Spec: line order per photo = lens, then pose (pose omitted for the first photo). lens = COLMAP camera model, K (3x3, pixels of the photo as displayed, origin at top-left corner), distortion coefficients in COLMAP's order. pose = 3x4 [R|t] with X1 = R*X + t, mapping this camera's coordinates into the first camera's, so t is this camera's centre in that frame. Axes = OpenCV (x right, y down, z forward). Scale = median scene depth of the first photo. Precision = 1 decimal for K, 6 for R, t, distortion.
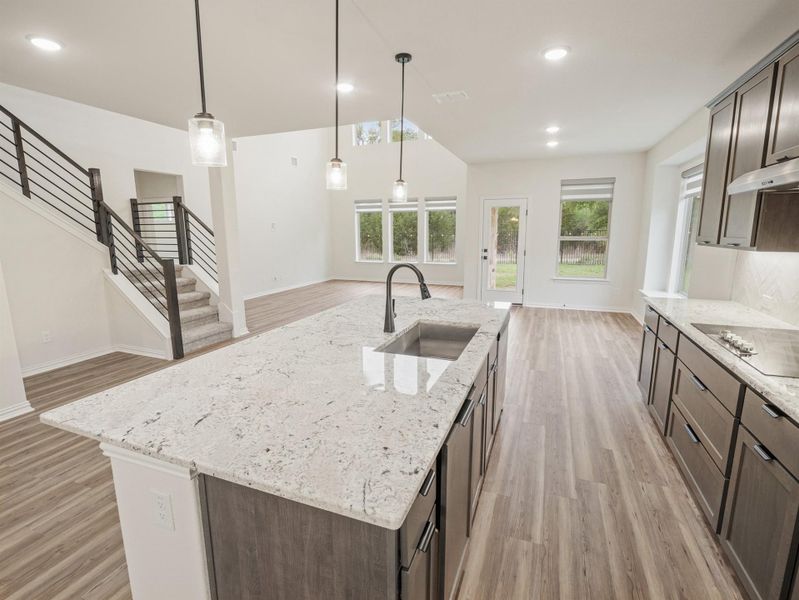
lens RADIAL K [[398.7, 0, 398.8], [0, 398.7, 297.6], [0, 0, 1]] dist [-0.007143, -0.002776]
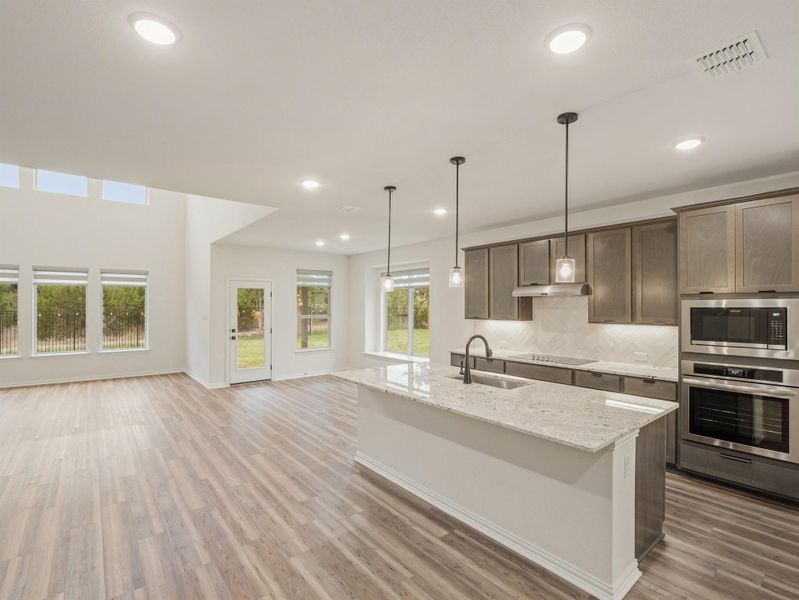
lens RADIAL K [[398.7, 0, 399.9], [0, 398.7, 303.0], [0, 0, 1]] dist [-0.007143, -0.002776]
pose [[0.514681, 0.009834, 0.857325, -0.617649], [0.142721, 0.985000, -0.096979, -0.043140], [-0.845420, 0.172272, 0.505557, 0.186923]]
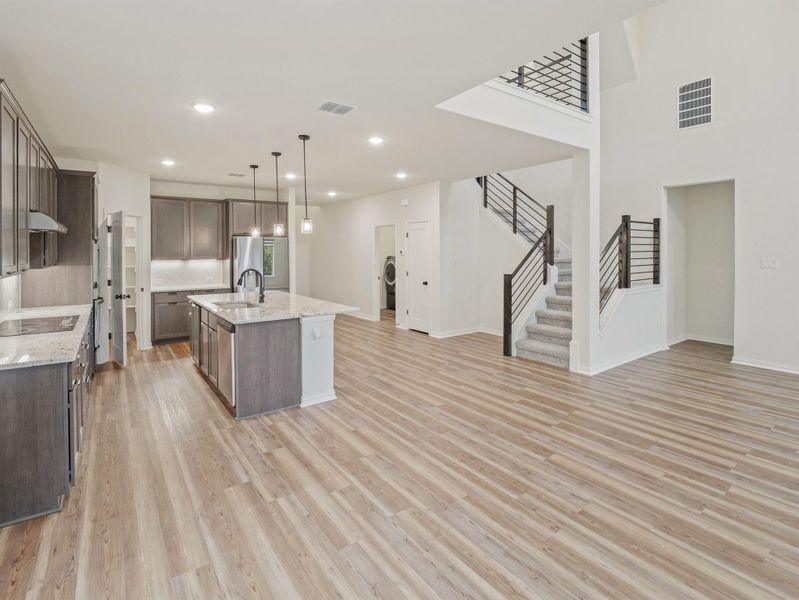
lens RADIAL K [[398.7, 0, 395.9], [0, 398.7, 296.7], [0, 0, 1]] dist [-0.007143, -0.002776]
pose [[-0.557670, 0.095553, -0.824544, 0.545105], [-0.140357, 0.968193, 0.207128, -0.200032], [0.818110, 0.231239, -0.526521, 1.149926]]
